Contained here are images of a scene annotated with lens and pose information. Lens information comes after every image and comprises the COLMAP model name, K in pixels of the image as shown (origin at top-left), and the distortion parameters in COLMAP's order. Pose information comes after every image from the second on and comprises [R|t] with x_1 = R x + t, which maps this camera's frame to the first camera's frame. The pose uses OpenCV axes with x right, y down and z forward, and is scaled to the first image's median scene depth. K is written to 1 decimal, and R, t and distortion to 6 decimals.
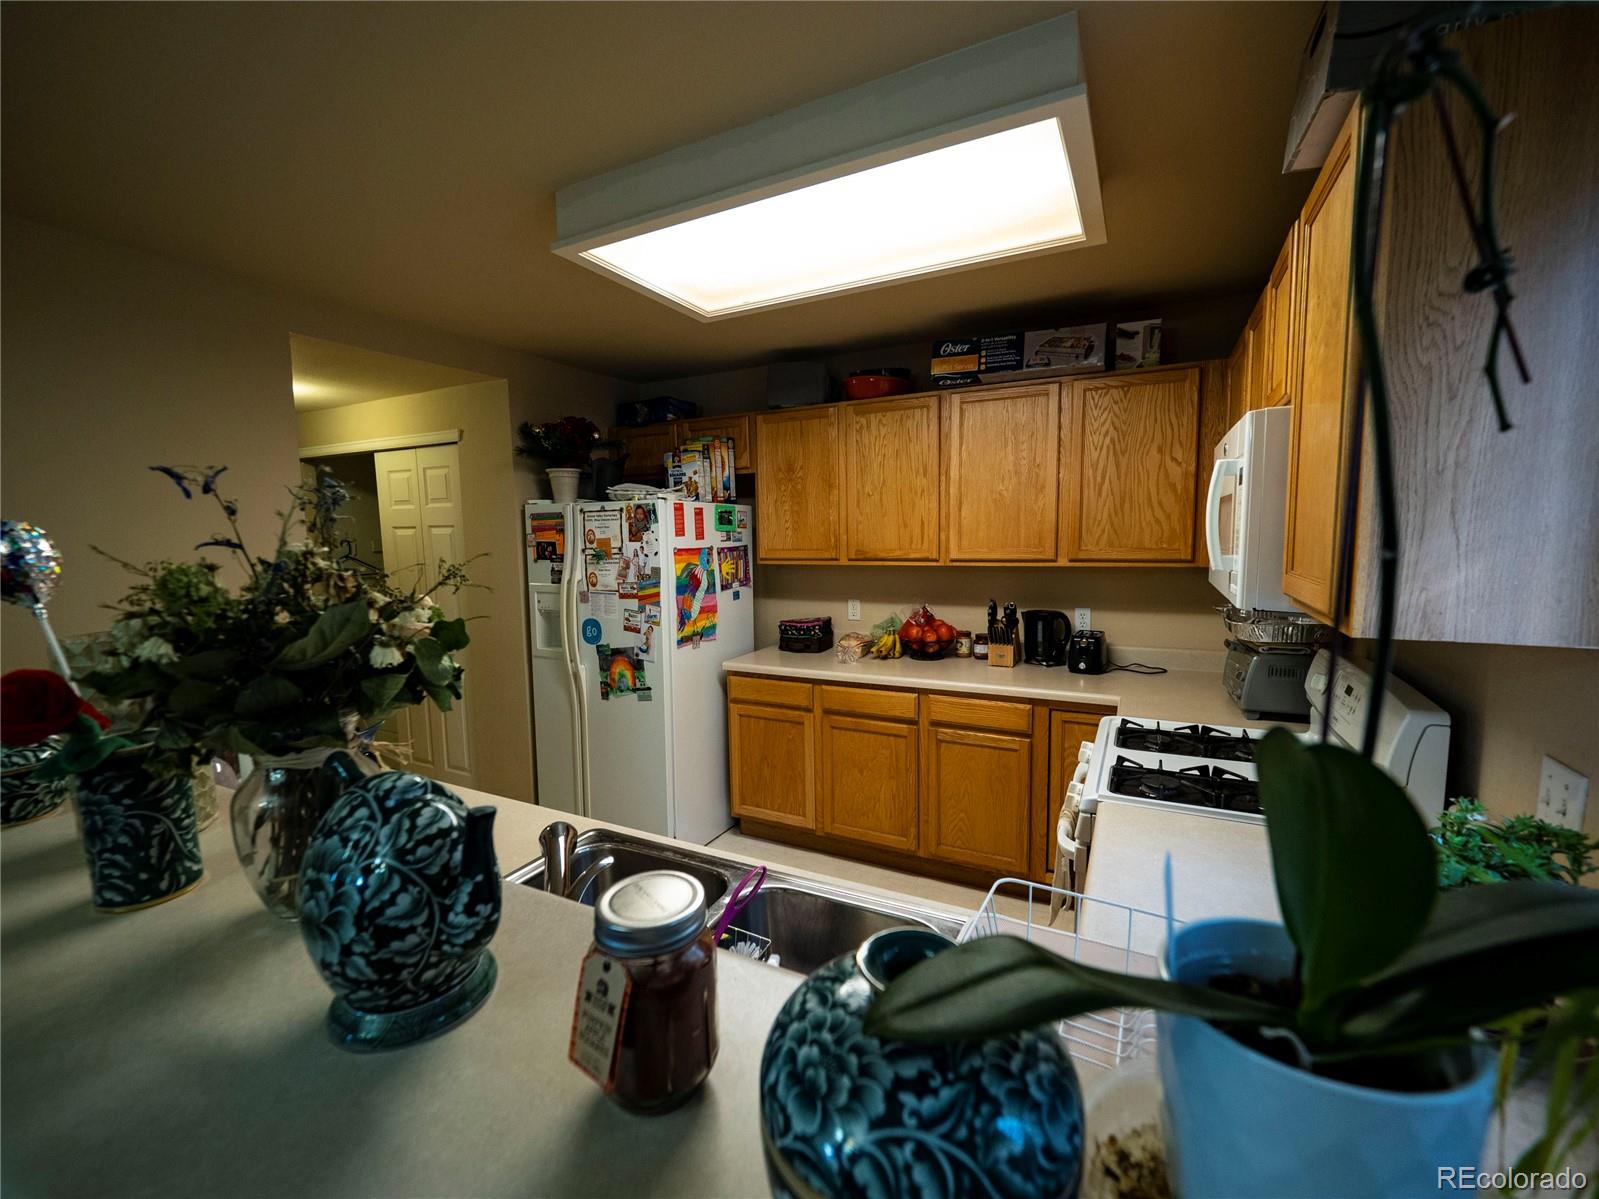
lens RADIAL K [[656.7, 0, 801.0], [0, 656.7, 600.2], [0, 0, 1]] dist [-0.009108, -0.002178]
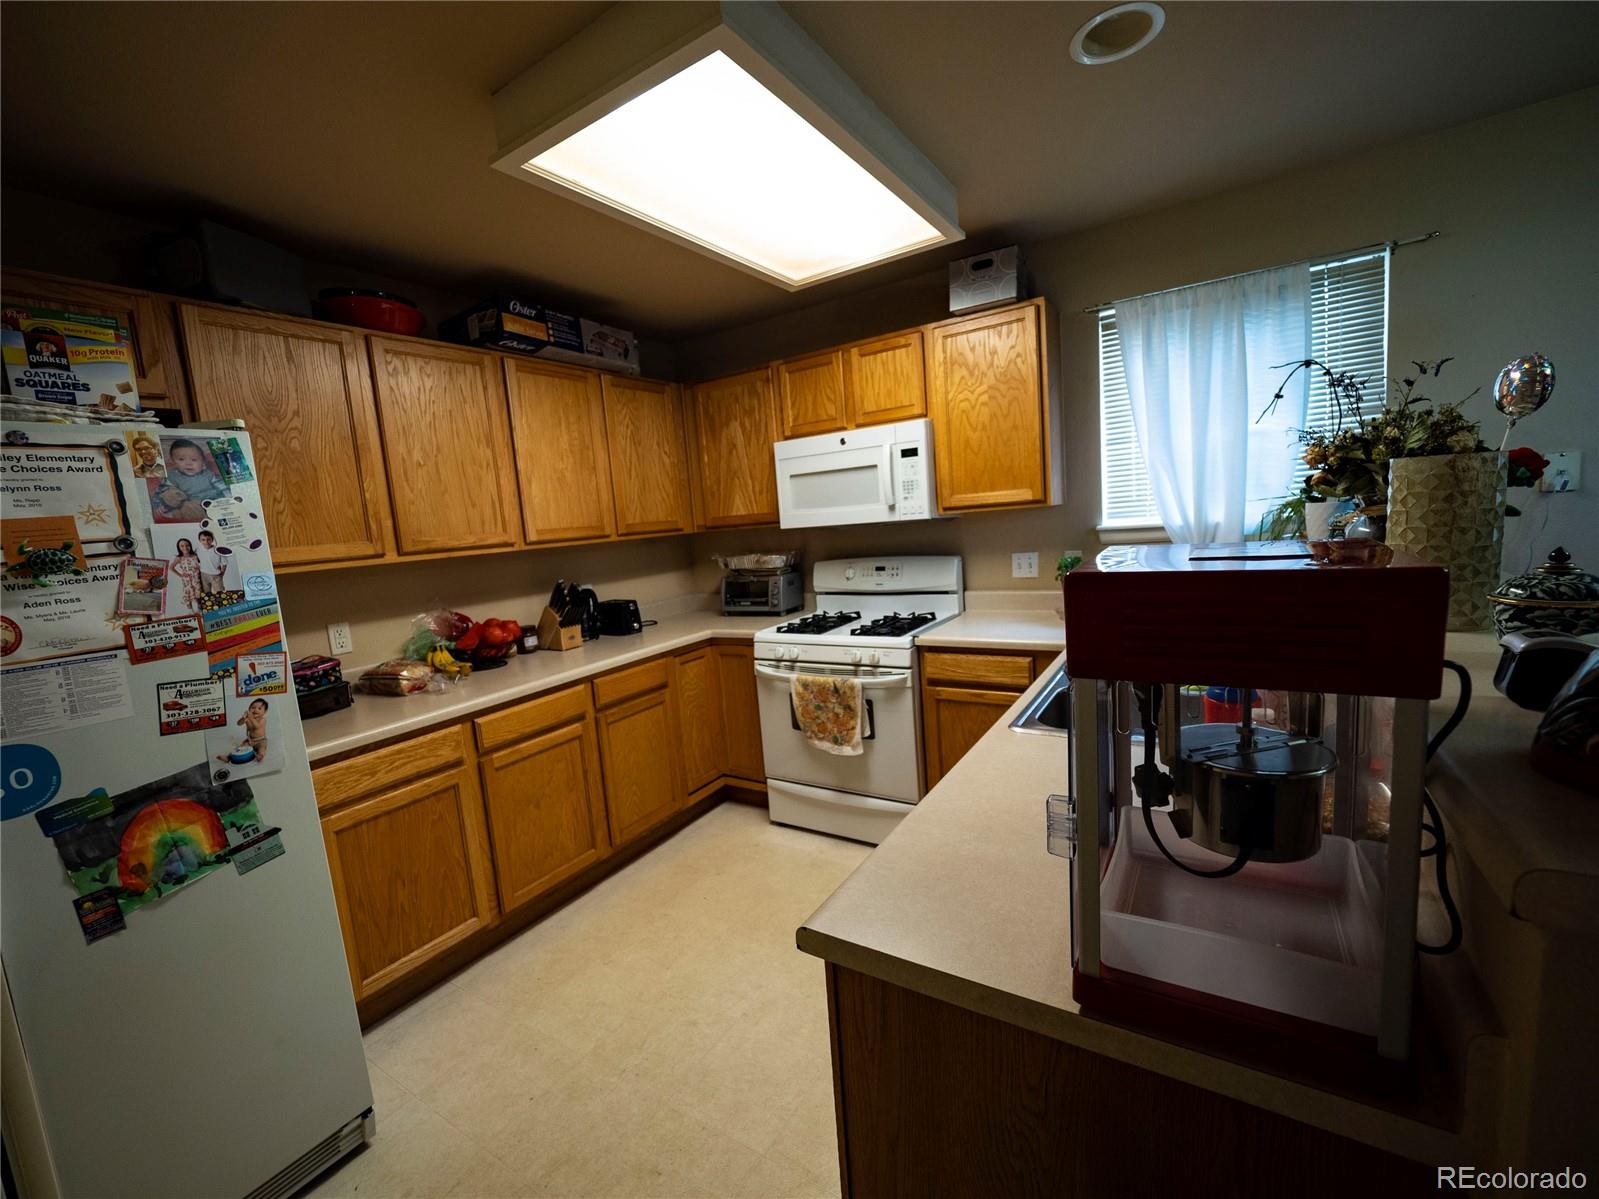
lens RADIAL K [[656.7, 0, 801.9], [0, 656.7, 596.5], [0, 0, 1]] dist [-0.009108, -0.002178]
pose [[0.098472, -0.114095, 0.988577, -0.638693], [0.178747, 0.979277, 0.095217, -0.007547], [-0.978955, 0.167329, 0.116826, 0.544716]]
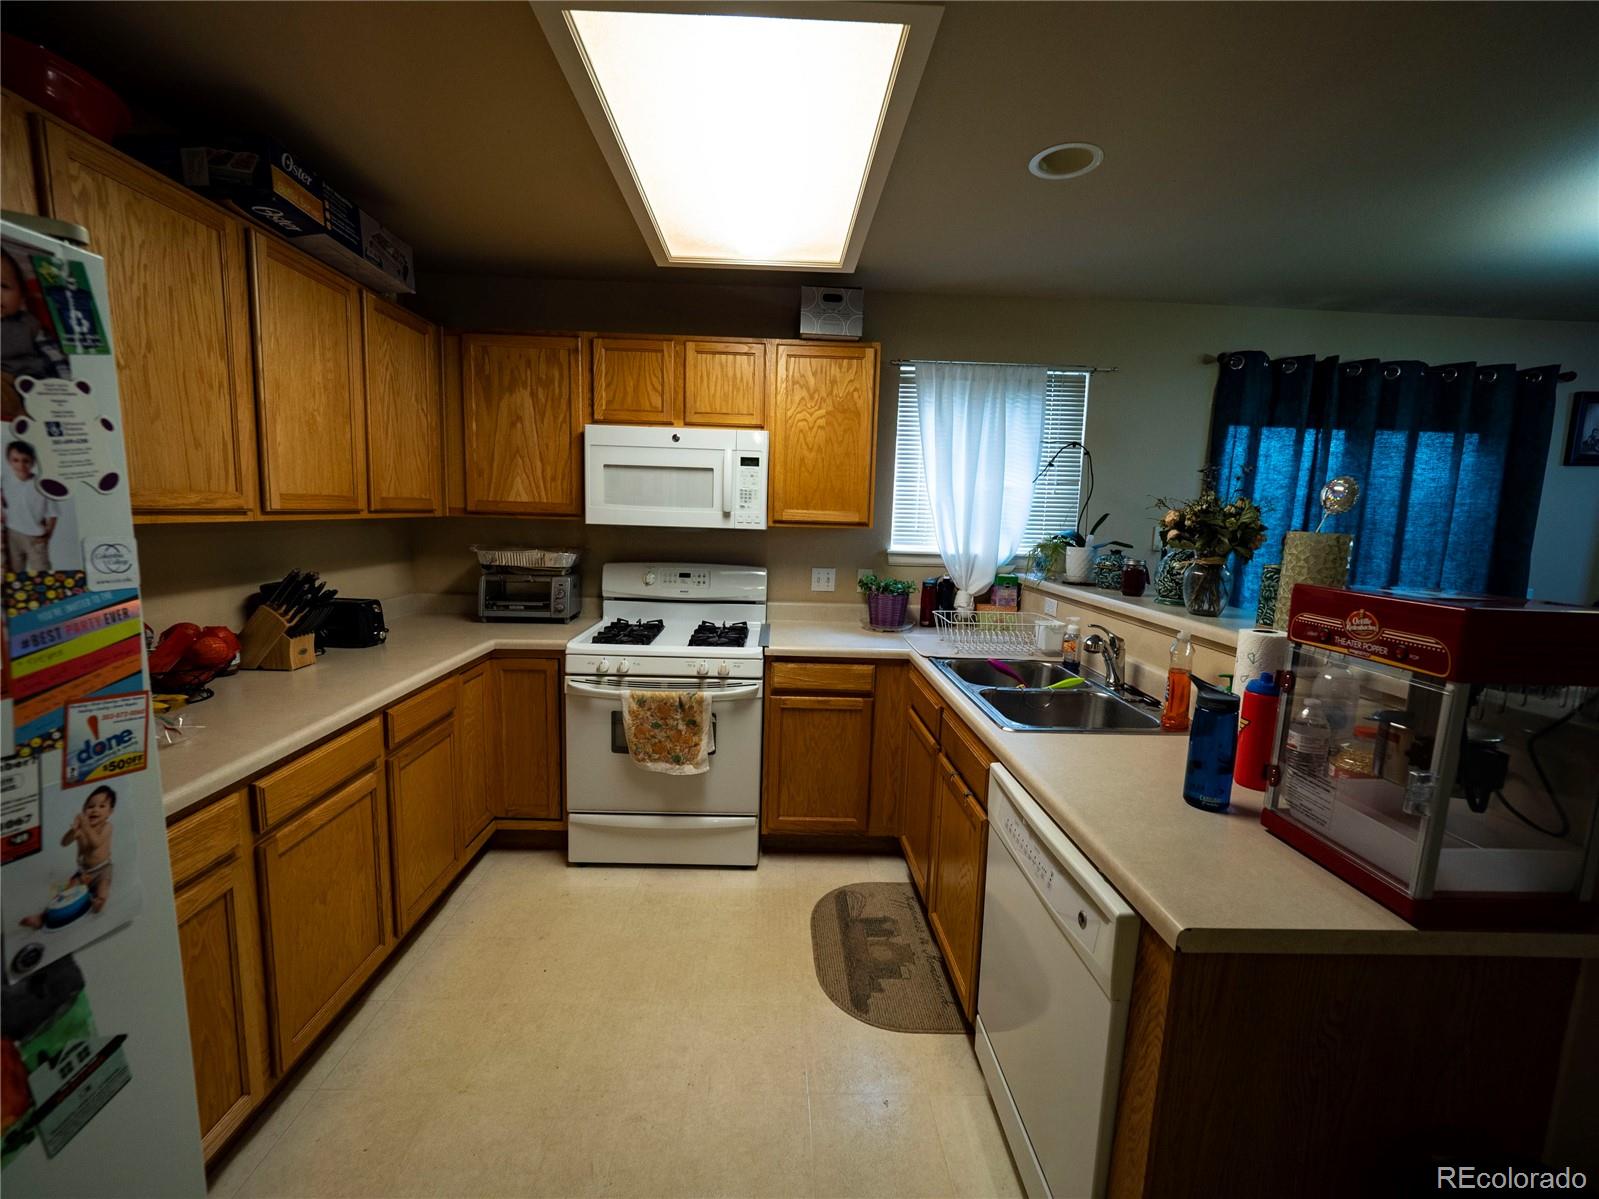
lens RADIAL K [[656.7, 0, 788.3], [0, 656.7, 593.3], [0, 0, 1]] dist [-0.009108, -0.002178]
pose [[-0.468433, -0.108346, 0.876831, -0.537654], [0.065204, 0.985506, 0.156609, -0.049879], [-0.881090, 0.130533, -0.454579, 0.868421]]
